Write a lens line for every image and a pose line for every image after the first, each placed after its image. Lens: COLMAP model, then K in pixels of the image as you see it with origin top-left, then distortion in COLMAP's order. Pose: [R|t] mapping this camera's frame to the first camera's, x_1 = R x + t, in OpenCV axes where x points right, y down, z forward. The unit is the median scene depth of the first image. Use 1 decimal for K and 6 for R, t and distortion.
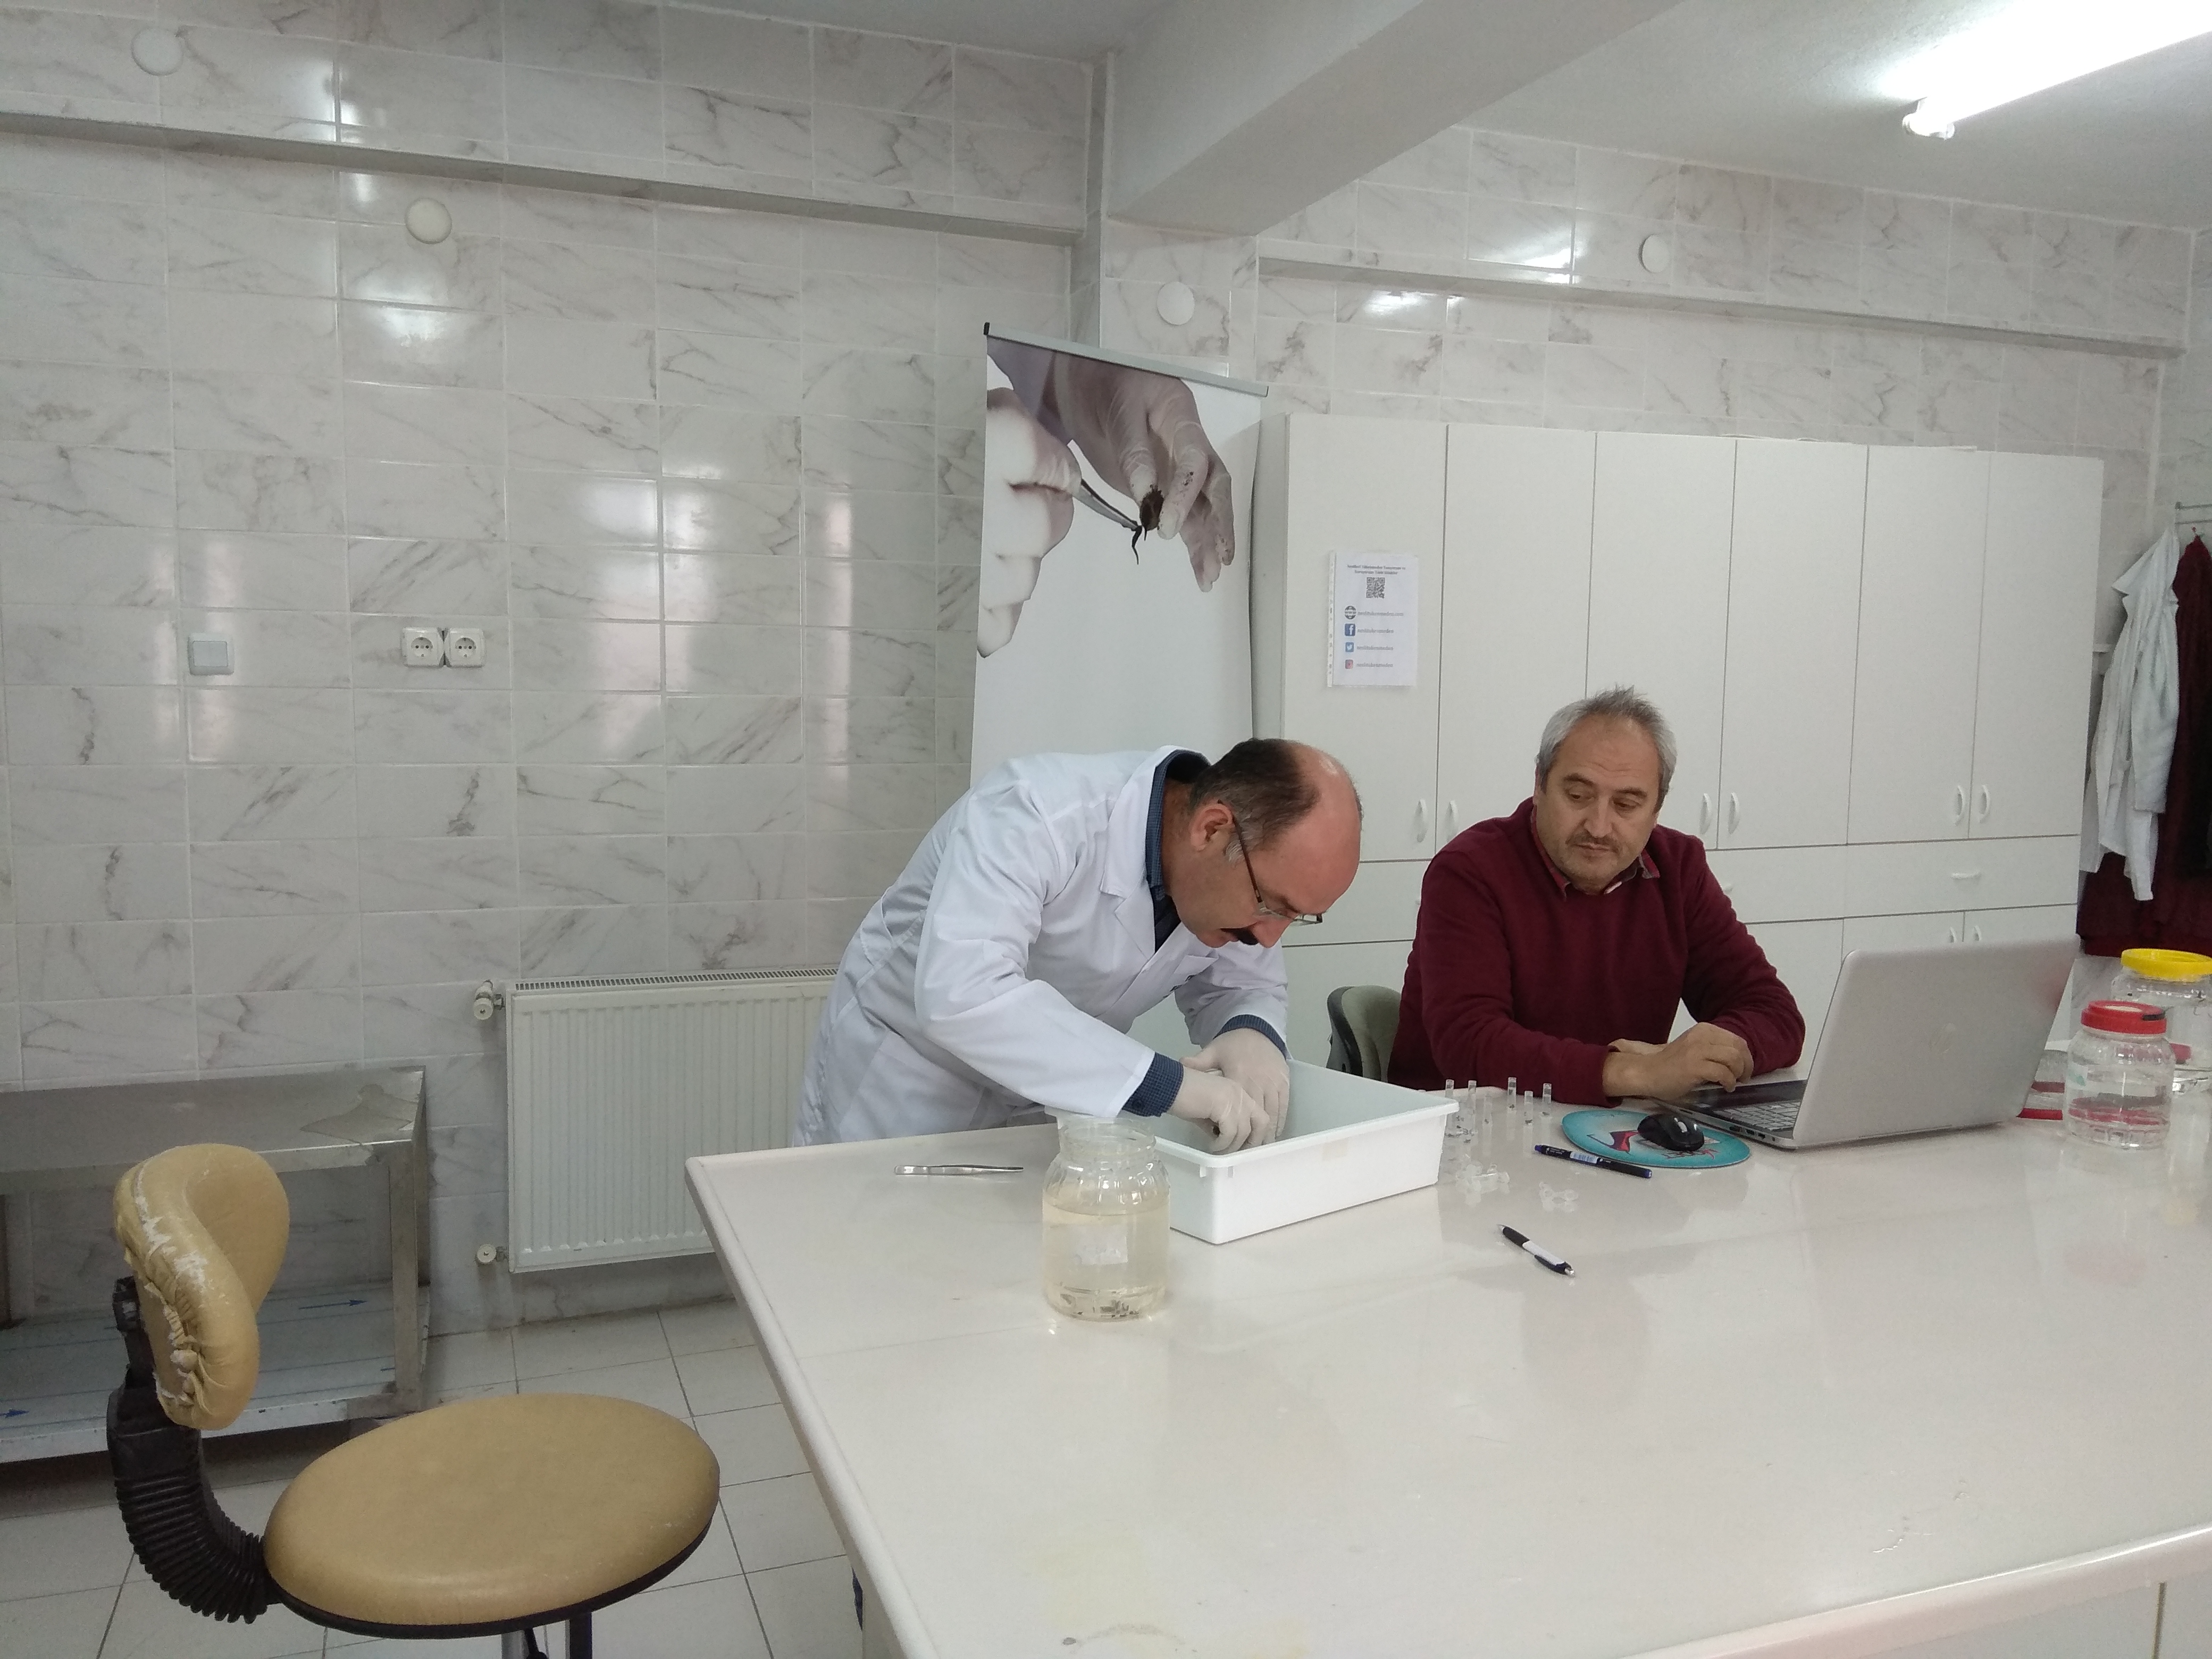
lens RADIAL K [[1824.5, 0, 1103.8], [0, 1824.5, 859.9], [0, 0, 1]] dist [0.103180, -0.224457]
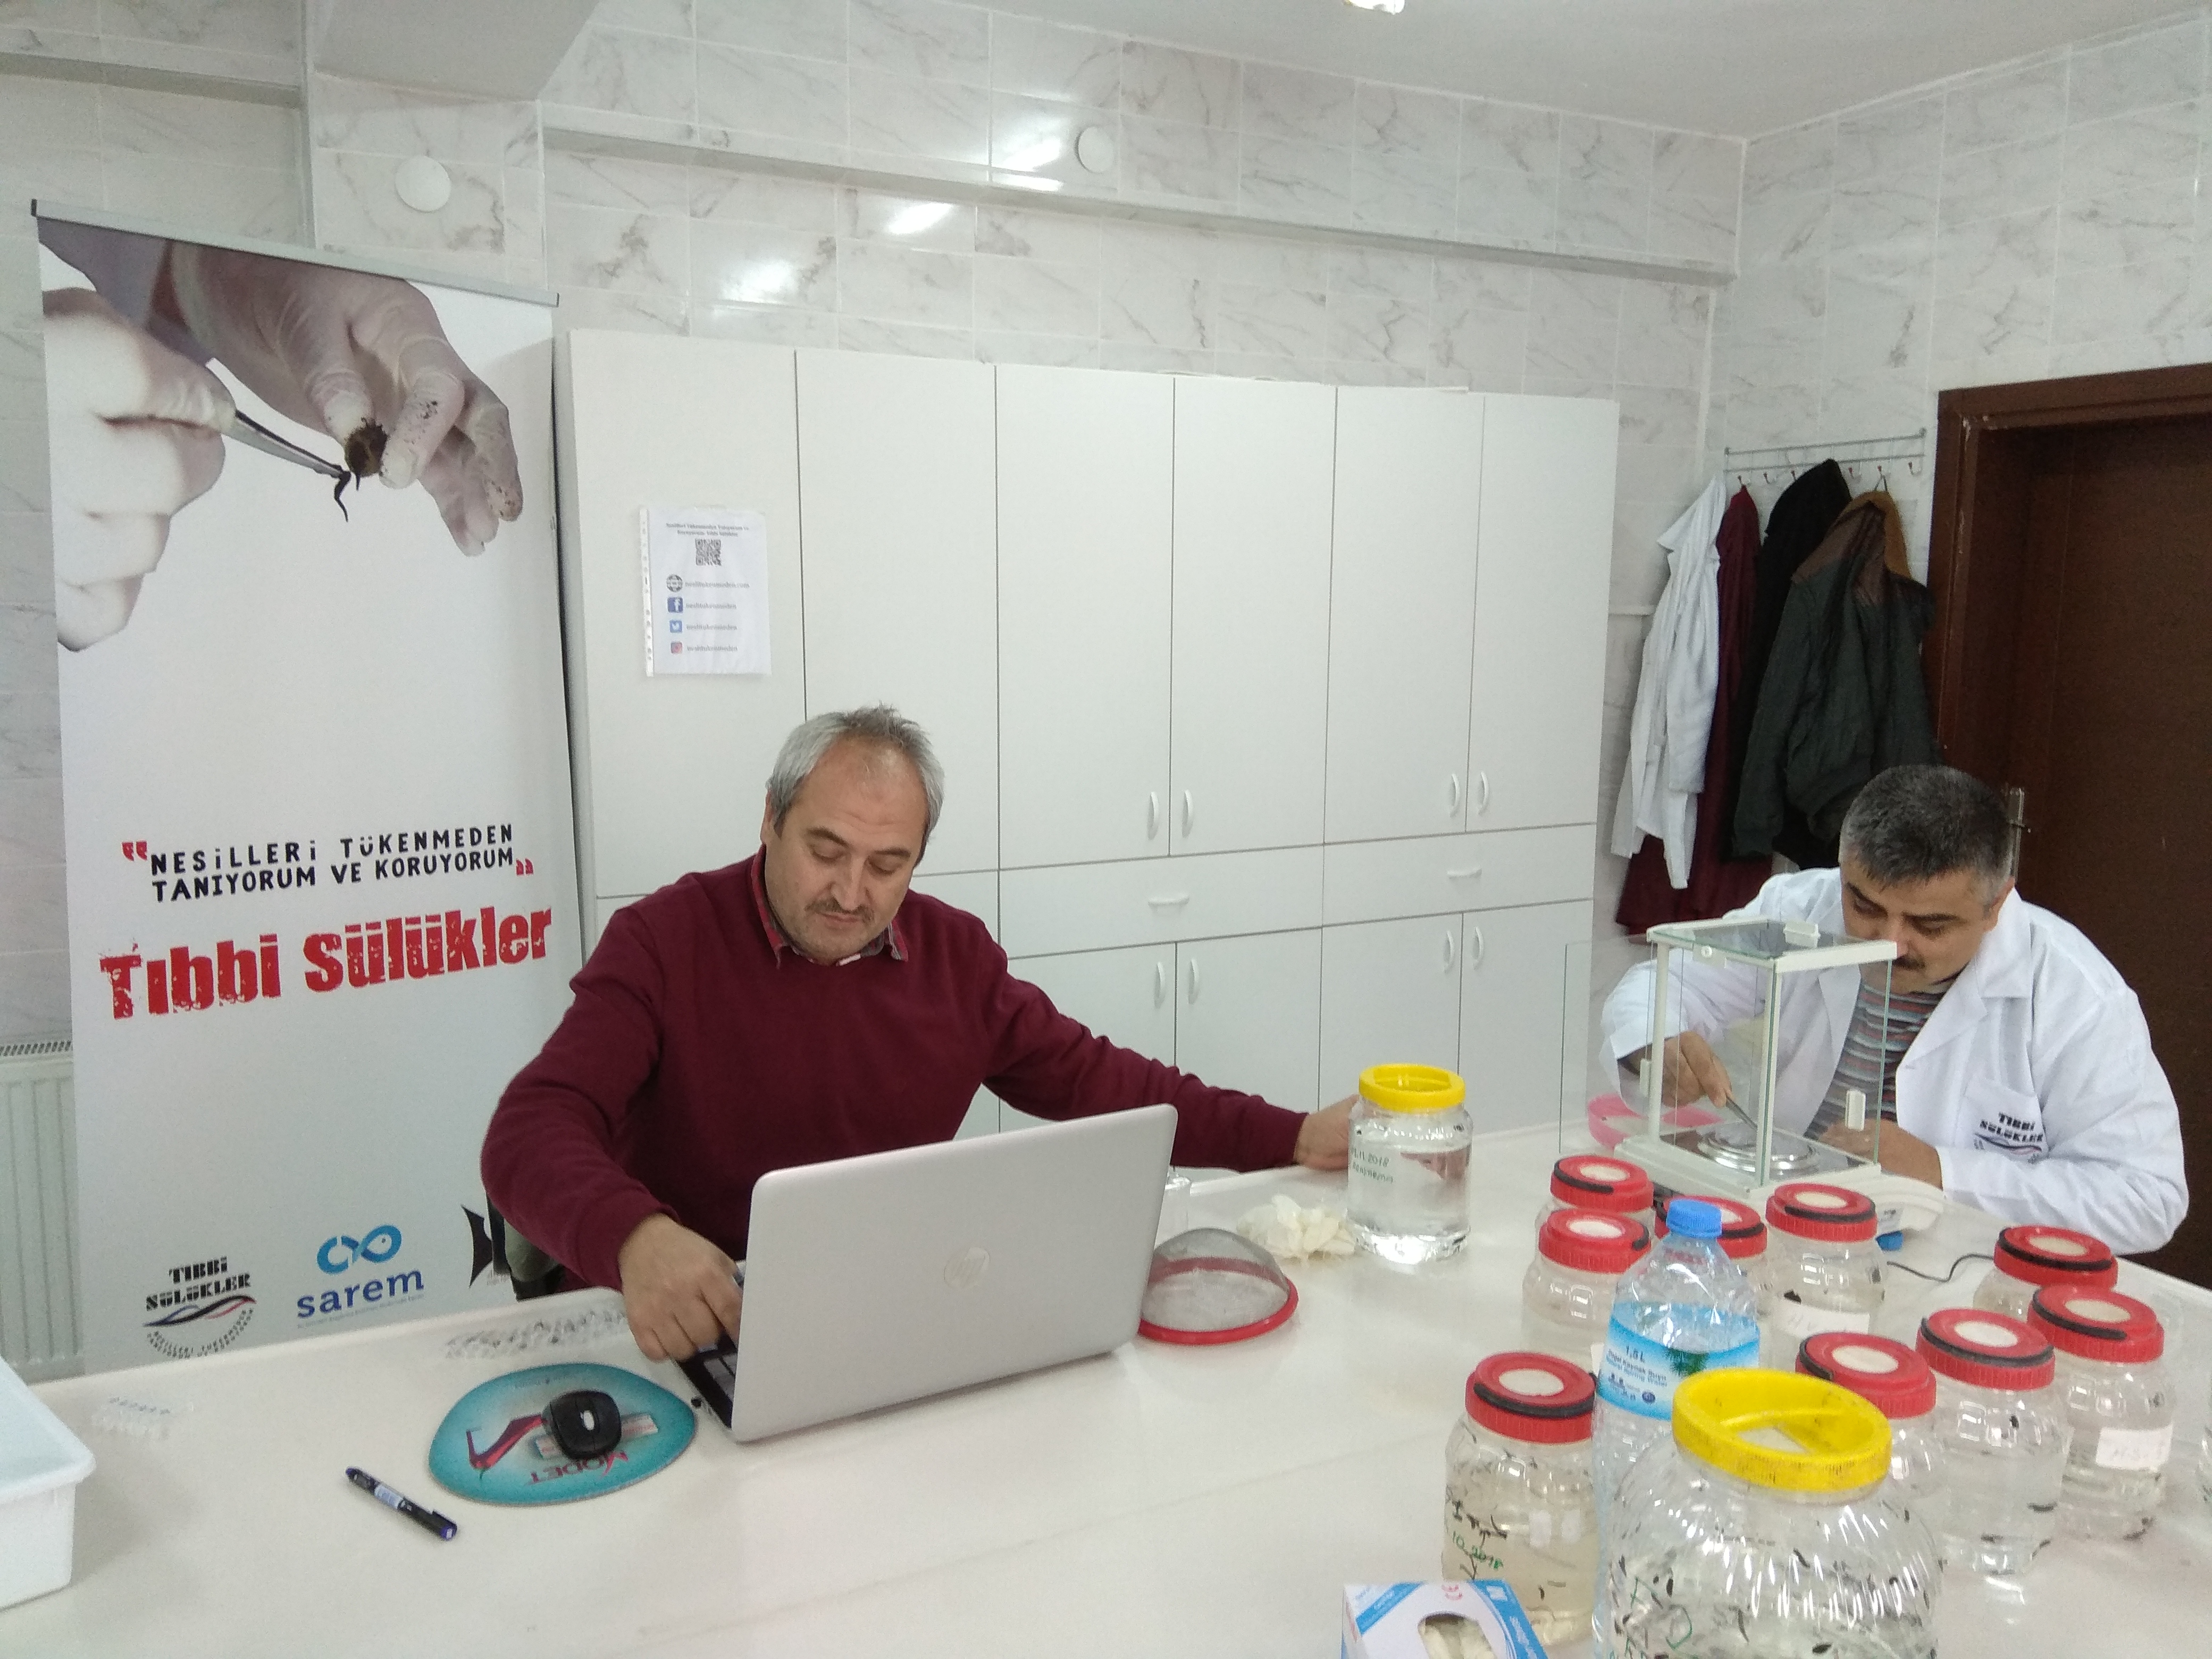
lens RADIAL K [[1757.2, 0, 1106.0], [0, 1757.2, 829.5], [0, 0, 1]] dist [0.156532, -0.320590]
pose [[0.993166, -0.012647, 0.116024, 0.205095], [0.008404, 0.999281, 0.036984, -0.048412], [-0.116408, -0.035756, 0.992558, 0.180212]]
